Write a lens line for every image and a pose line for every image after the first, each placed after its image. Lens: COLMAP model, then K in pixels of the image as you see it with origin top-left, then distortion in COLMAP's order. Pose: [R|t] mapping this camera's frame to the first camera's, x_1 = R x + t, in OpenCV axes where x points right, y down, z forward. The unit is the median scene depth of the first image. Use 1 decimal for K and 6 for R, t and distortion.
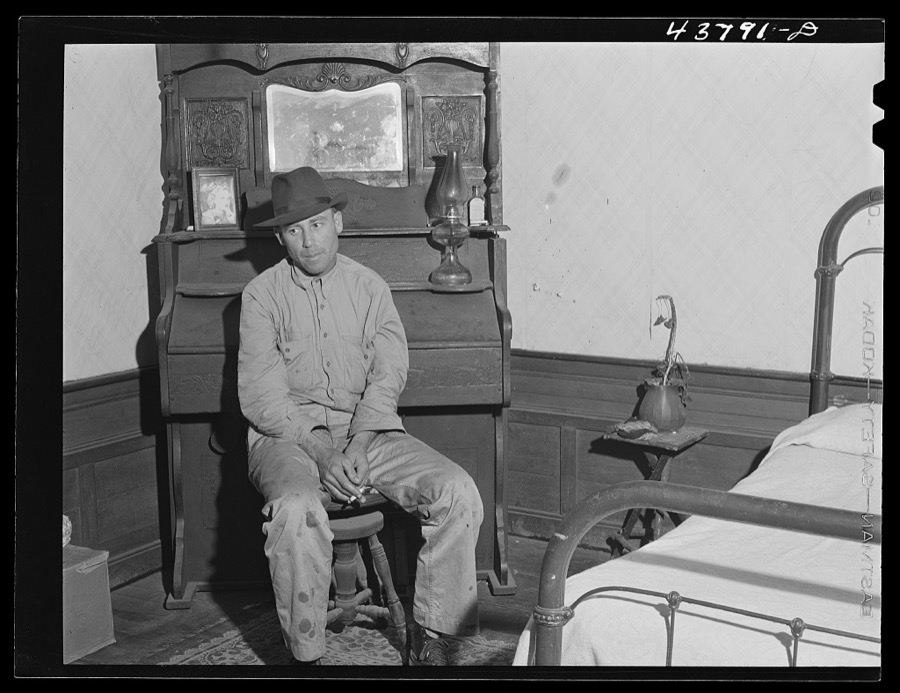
lens RADIAL K [[1113.3, 0, 488.9], [0, 1113.3, 352.9], [0, 0, 1]] dist [-0.087826, -0.006517]
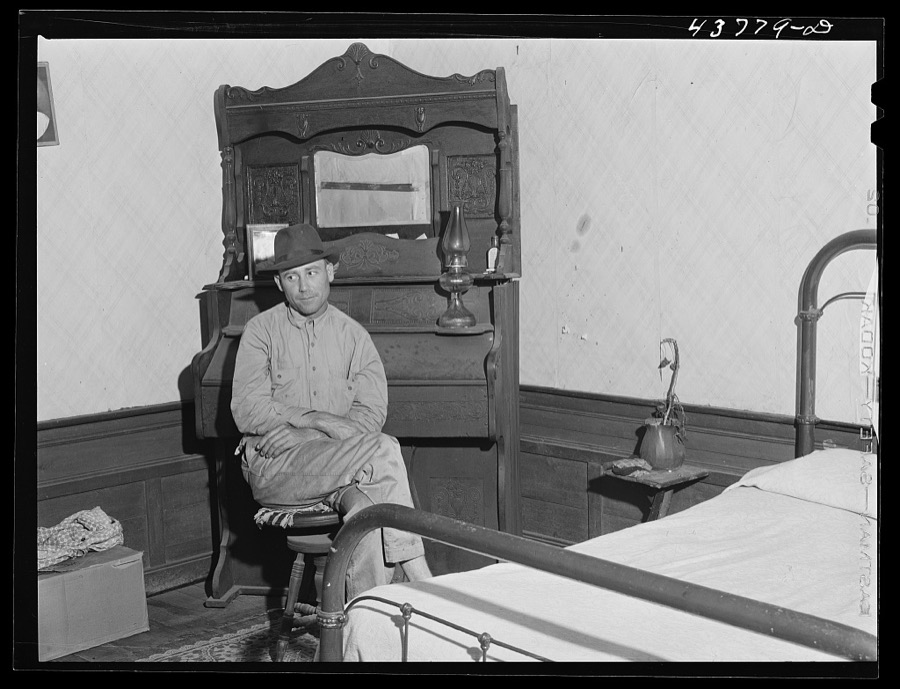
lens RADIAL K [[1080.7, 0, 450.0], [0, 1080.7, 344.5], [0, 0, 1]] dist [-0.082255, -0.004919]
pose [[0.965100, 0.009456, -0.261711, 0.236494], [-0.020347, 0.999034, -0.038937, -0.003070], [0.261090, 0.042904, 0.964361, -0.027069]]
